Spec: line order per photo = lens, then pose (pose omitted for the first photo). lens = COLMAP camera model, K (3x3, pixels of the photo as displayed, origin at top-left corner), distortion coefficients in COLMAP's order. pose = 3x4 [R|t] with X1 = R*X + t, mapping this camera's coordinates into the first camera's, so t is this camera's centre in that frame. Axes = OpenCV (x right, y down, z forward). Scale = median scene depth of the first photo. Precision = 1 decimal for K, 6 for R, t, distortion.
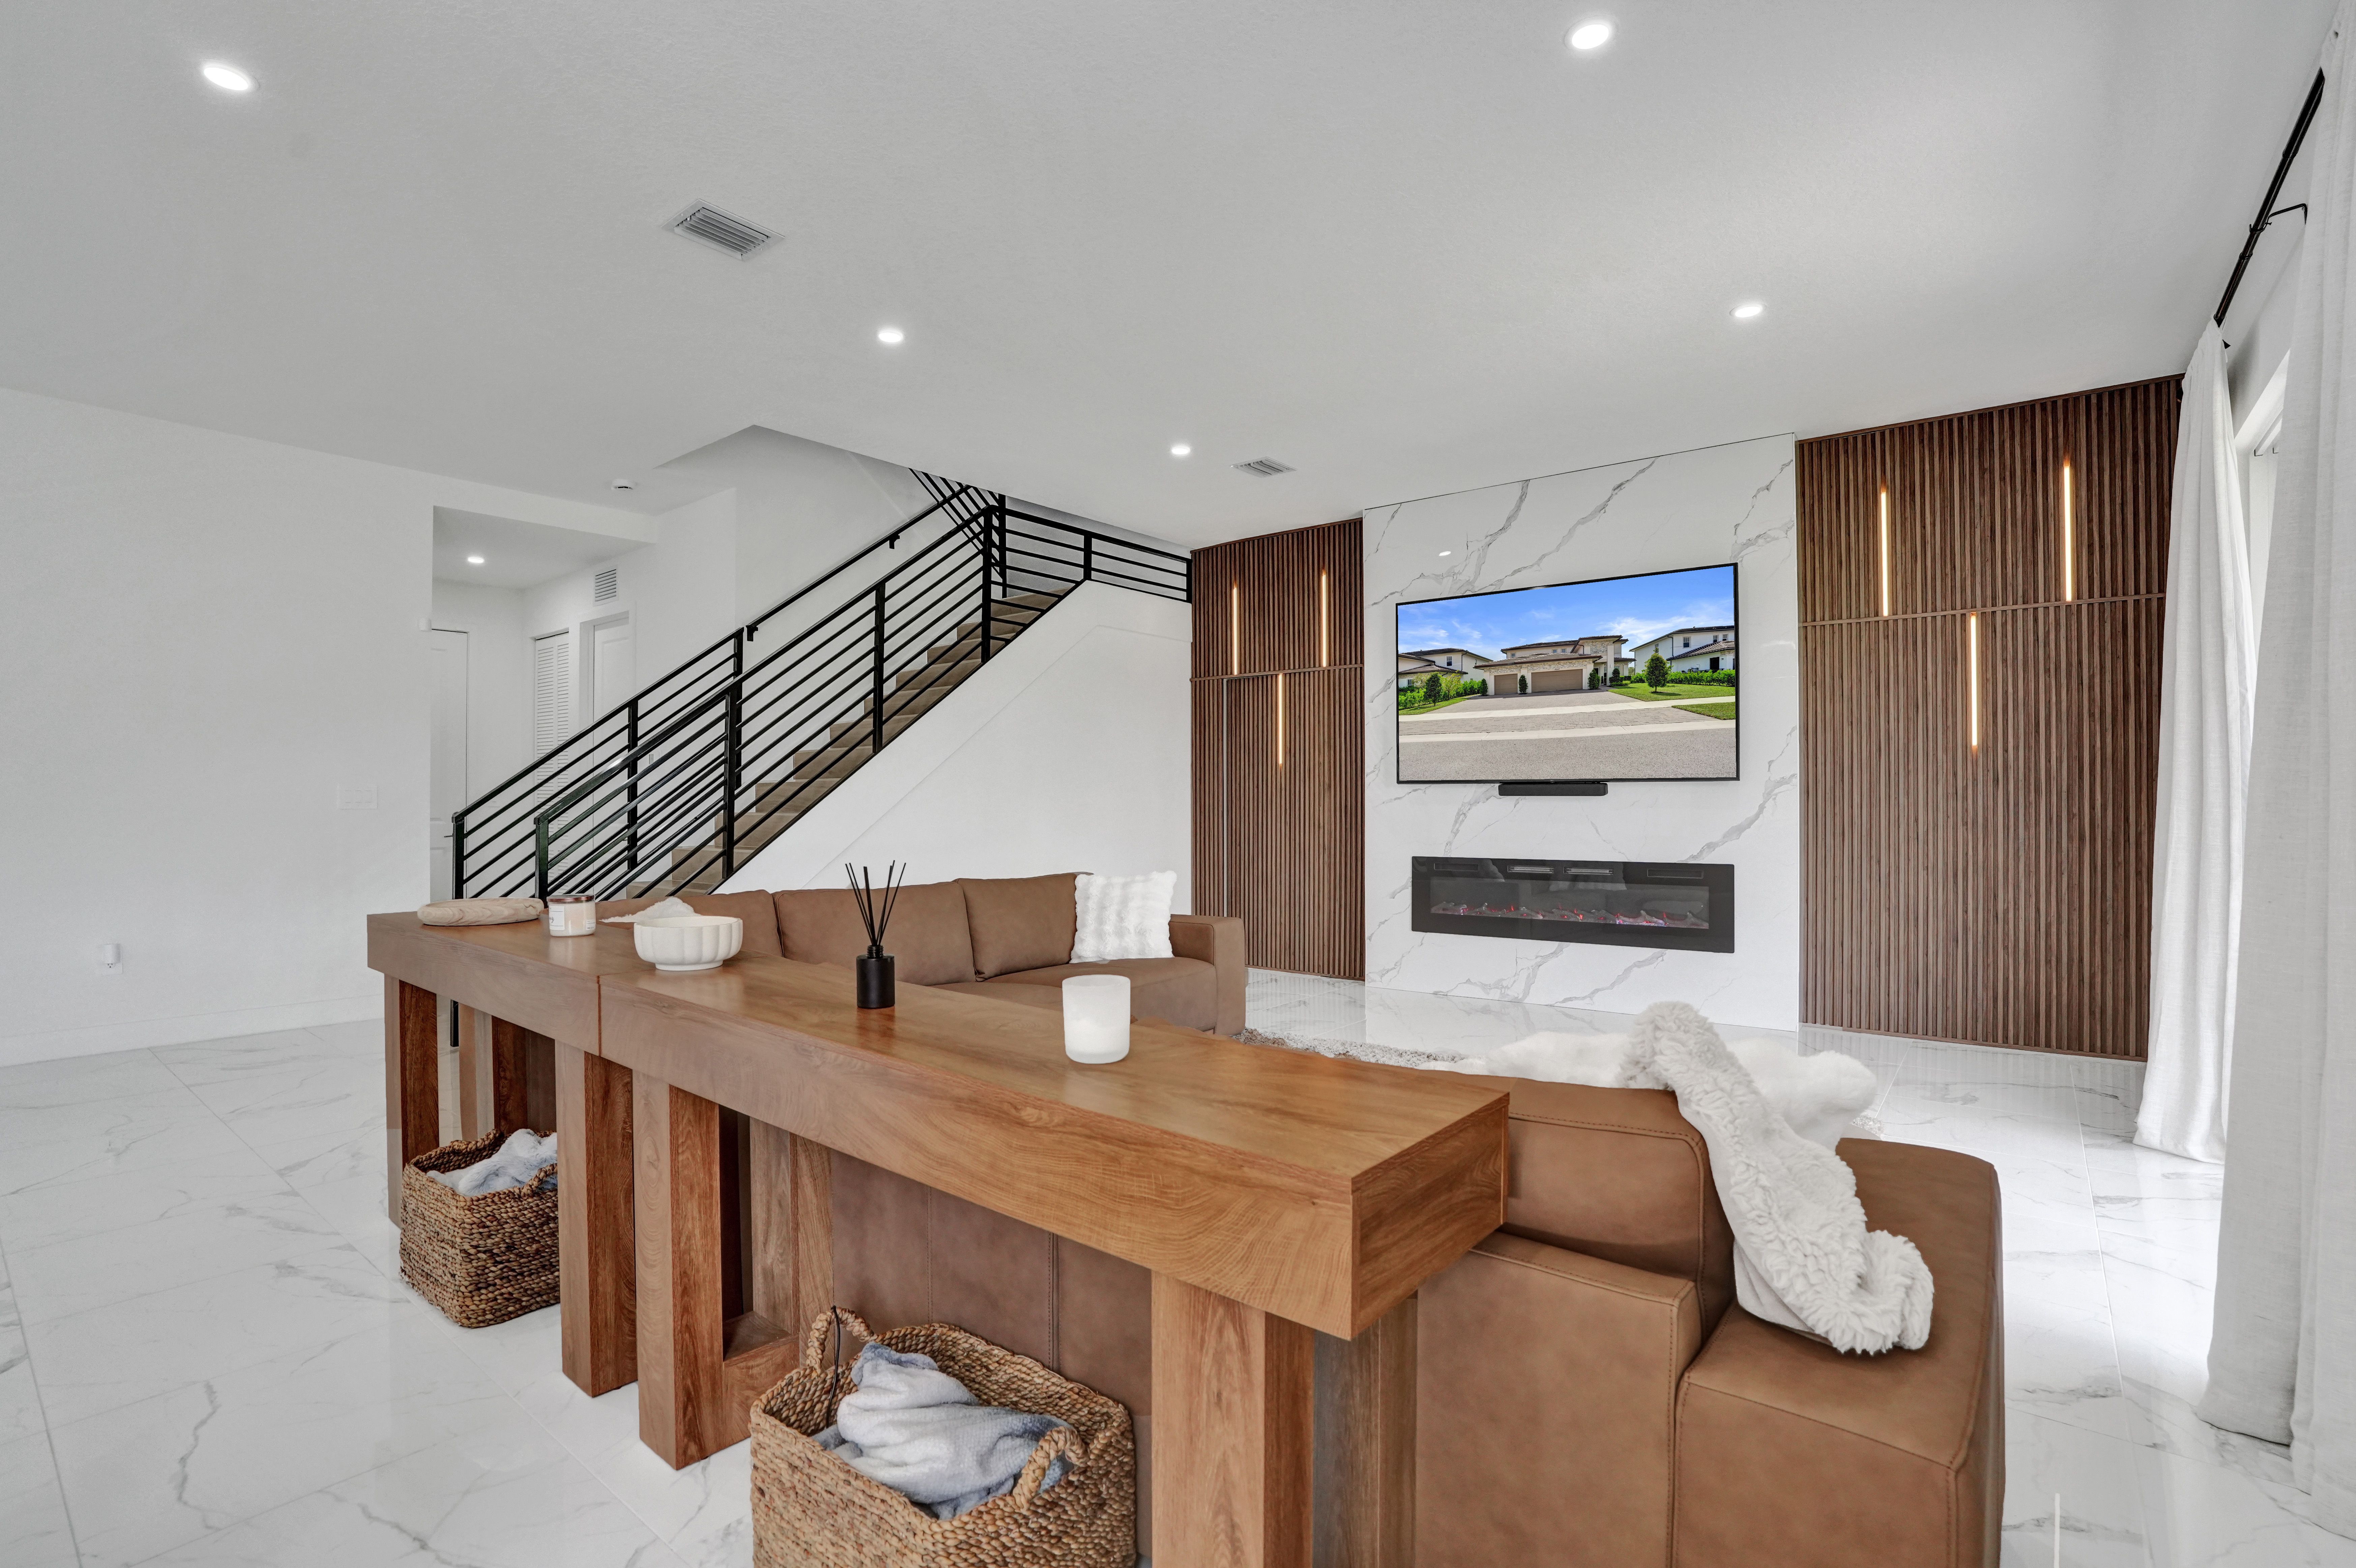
lens RADIAL K [[1115.9, 0, 1174.4], [0, 1115.9, 794.1], [0, 0, 1]] dist [-0.070431, 0.030777]
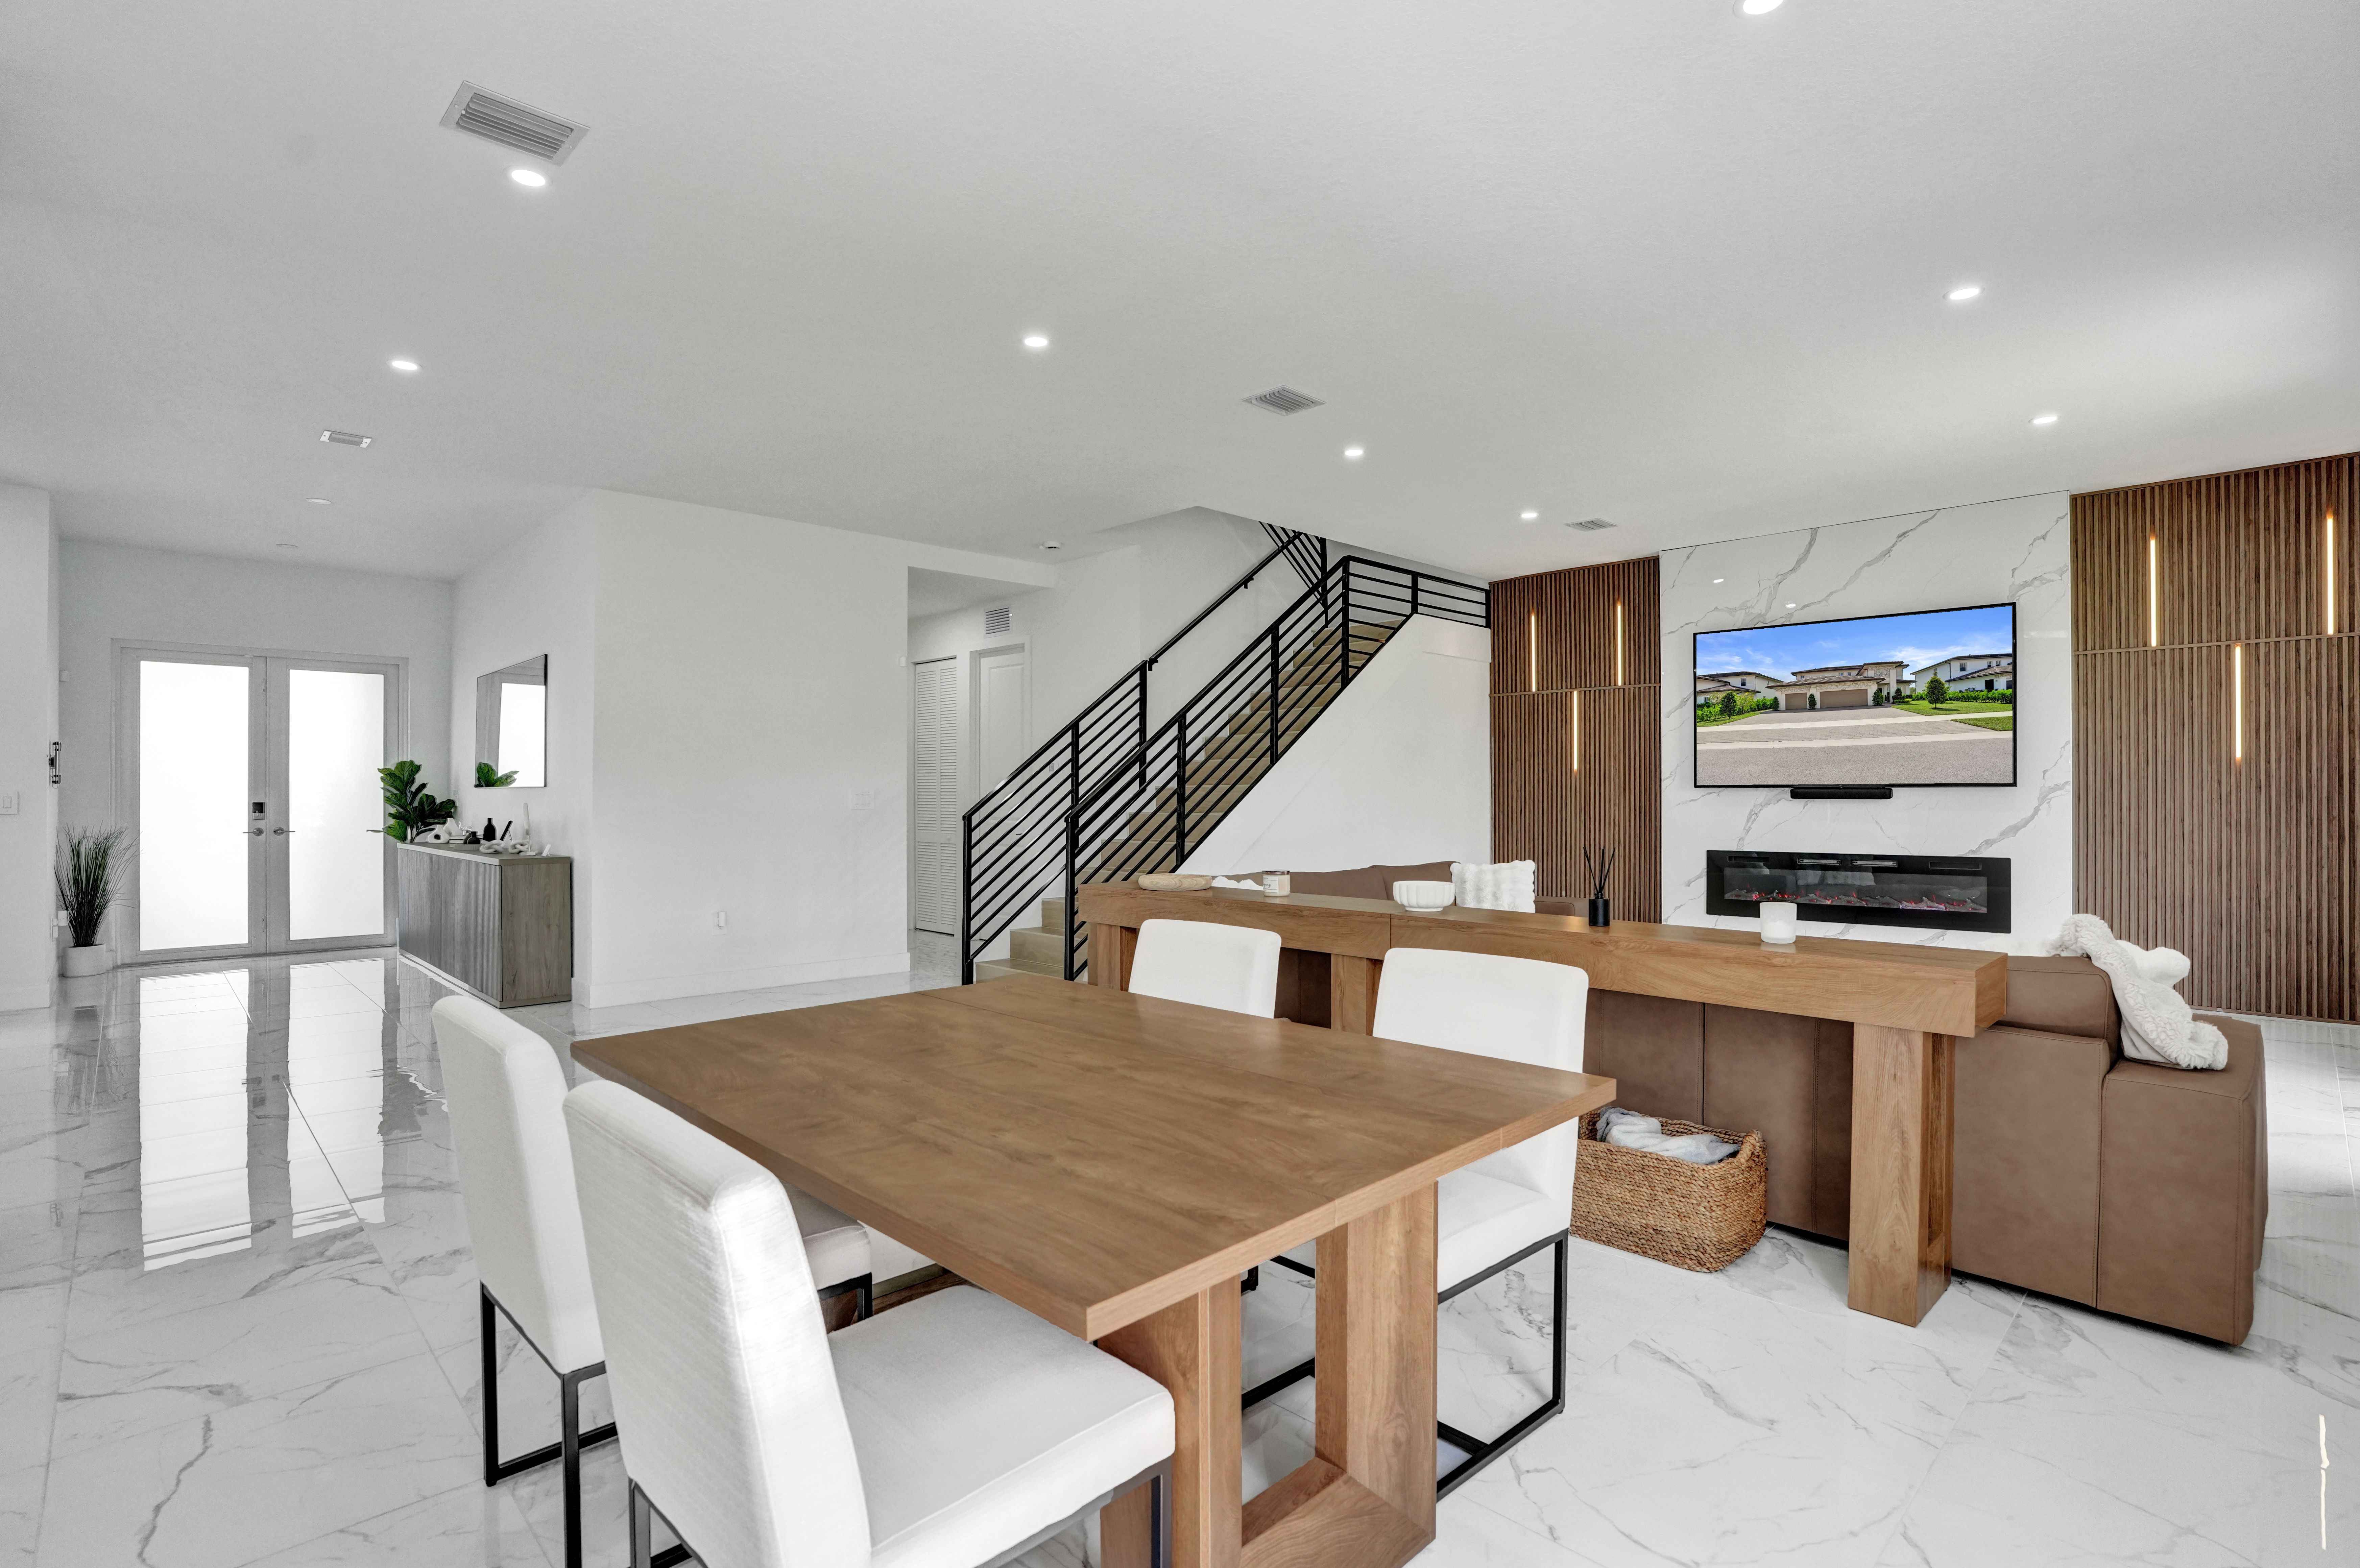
lens RADIAL K [[1144.1, 0, 1167.7], [0, 1144.1, 791.8], [0, 0, 1]] dist [-0.065767, 0.023826]
pose [[0.991727, 0.001453, -0.128358, -0.234402], [-0.001105, 0.999996, 0.002787, -0.008846], [0.128361, -0.002622, 0.991724, -0.296298]]
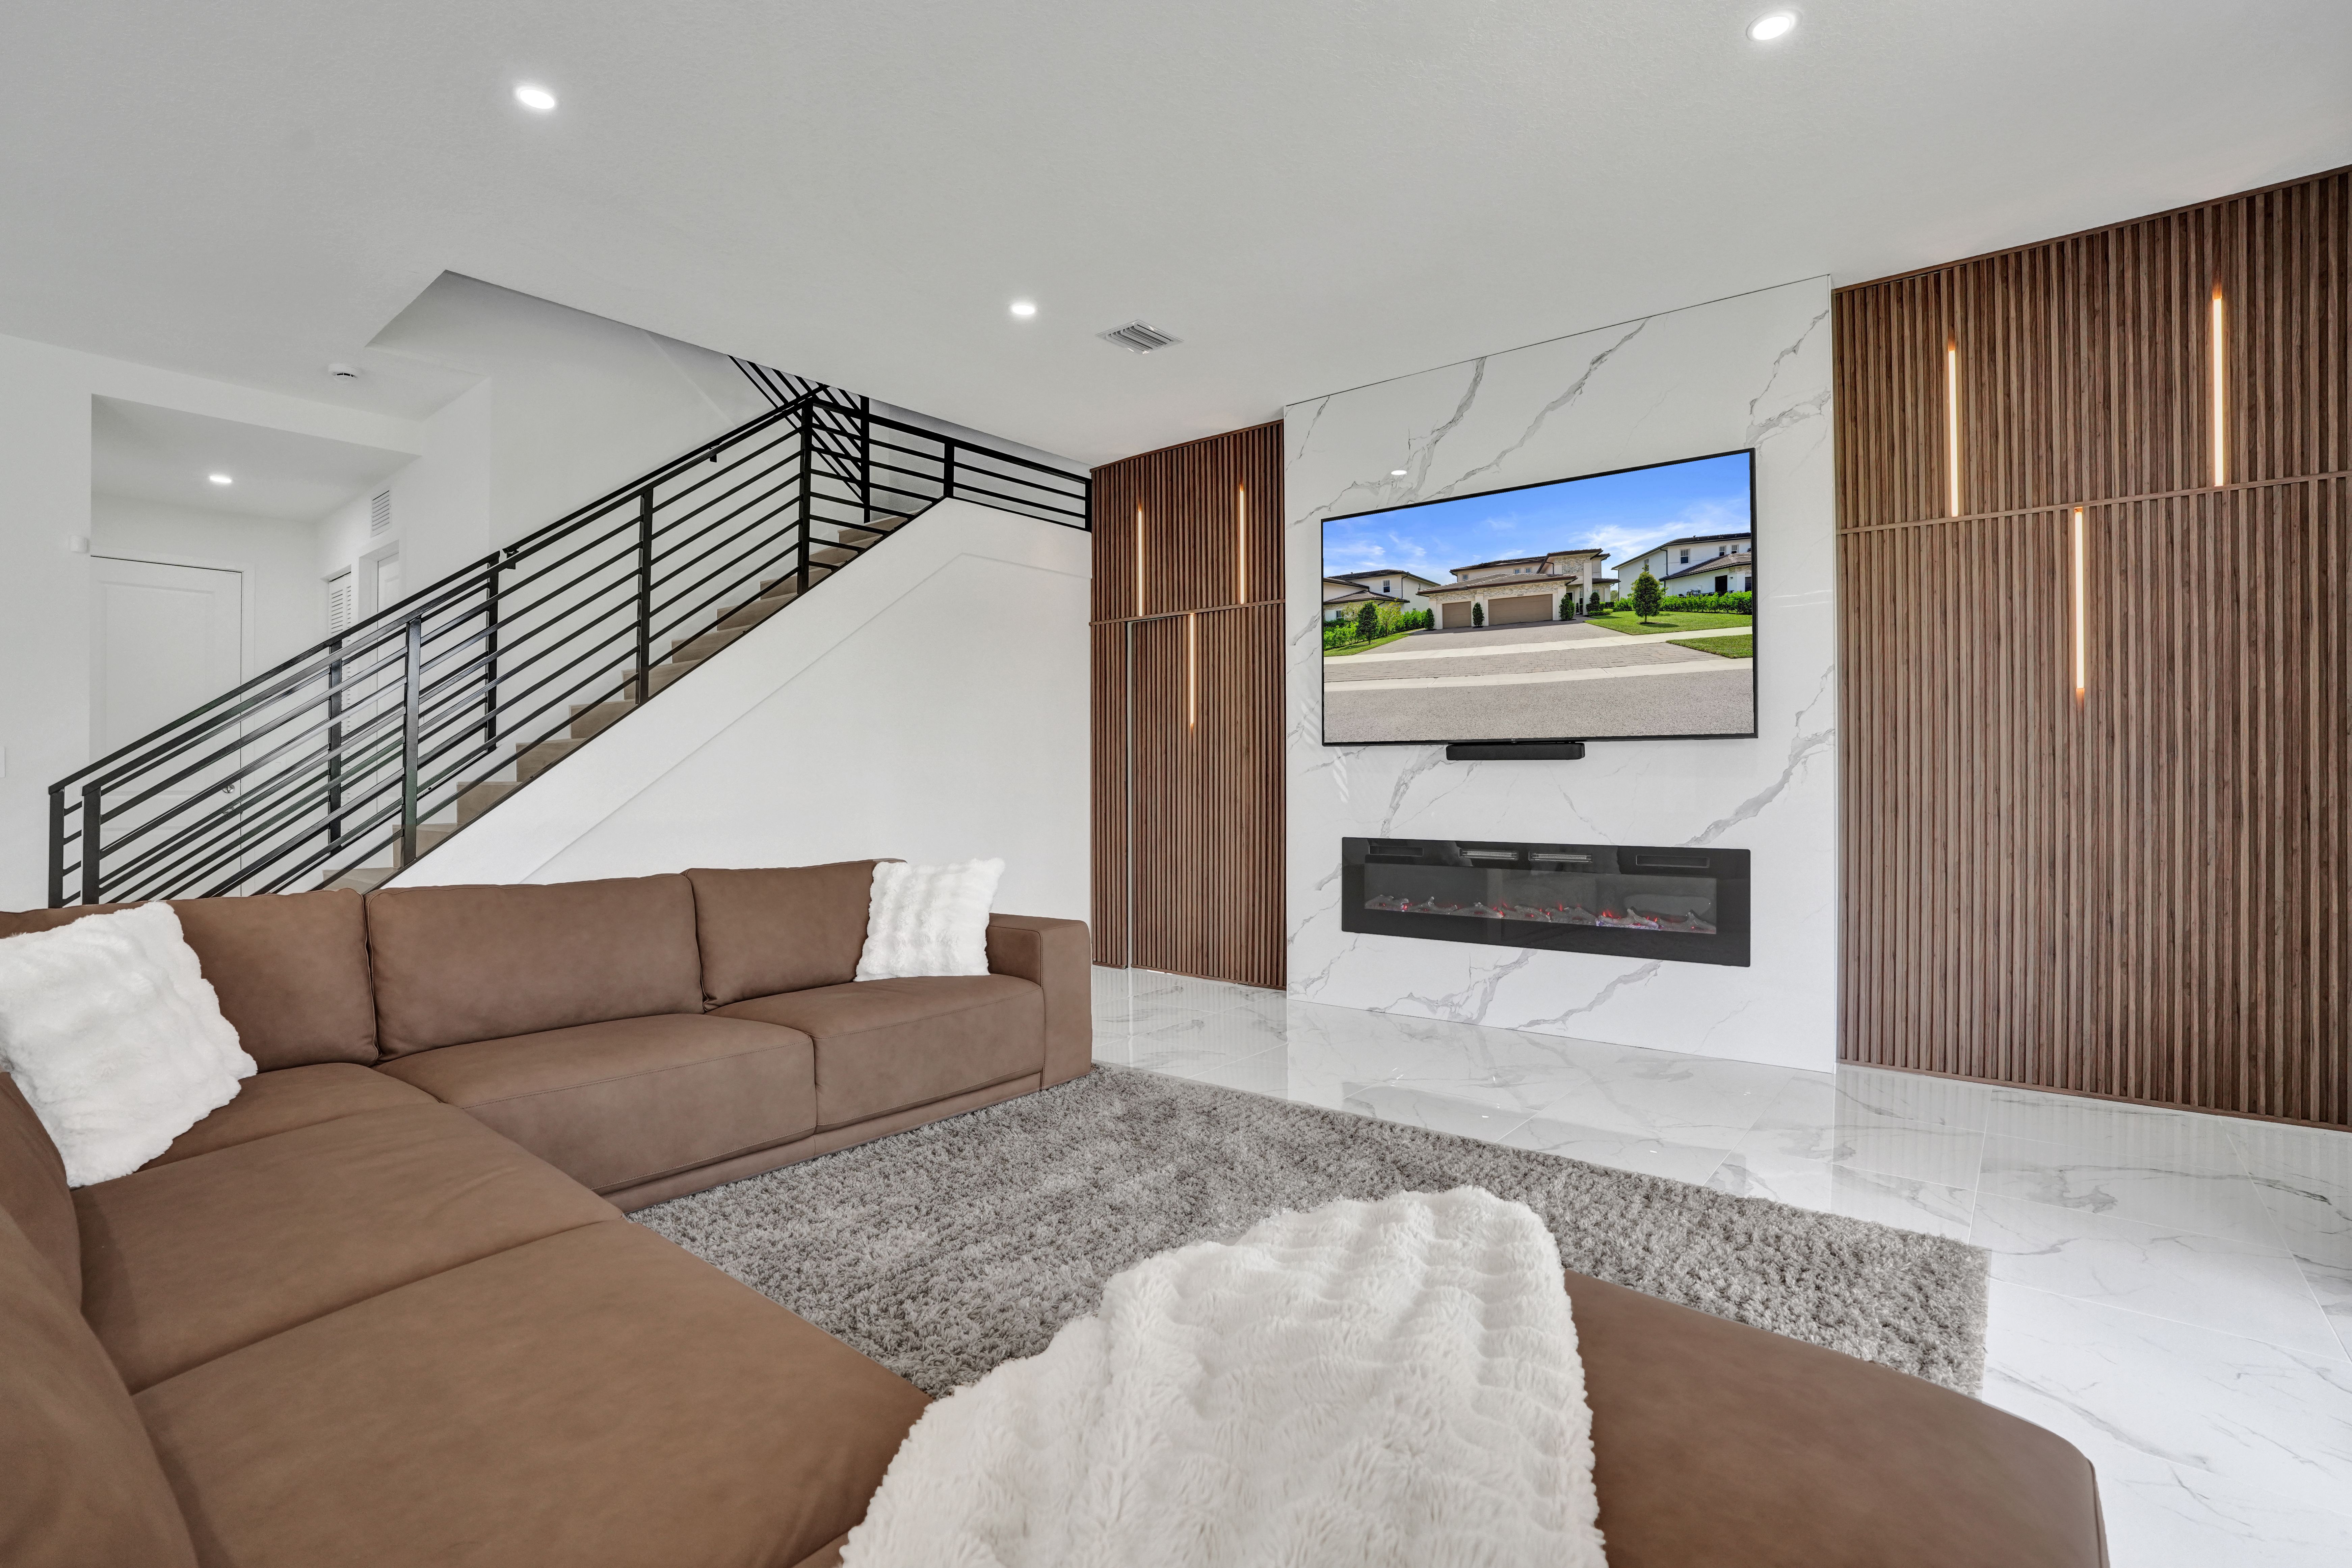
lens RADIAL K [[1136.2, 0, 1164.5], [0, 1136.2, 772.6], [0, 0, 1]] dist [-0.069088, 0.029603]
pose [[0.999970, -0.000258, -0.007797, 0.113658], [0.000278, 0.999997, 0.002612, 0.008966], [0.007796, -0.002615, 0.999966, 0.229783]]
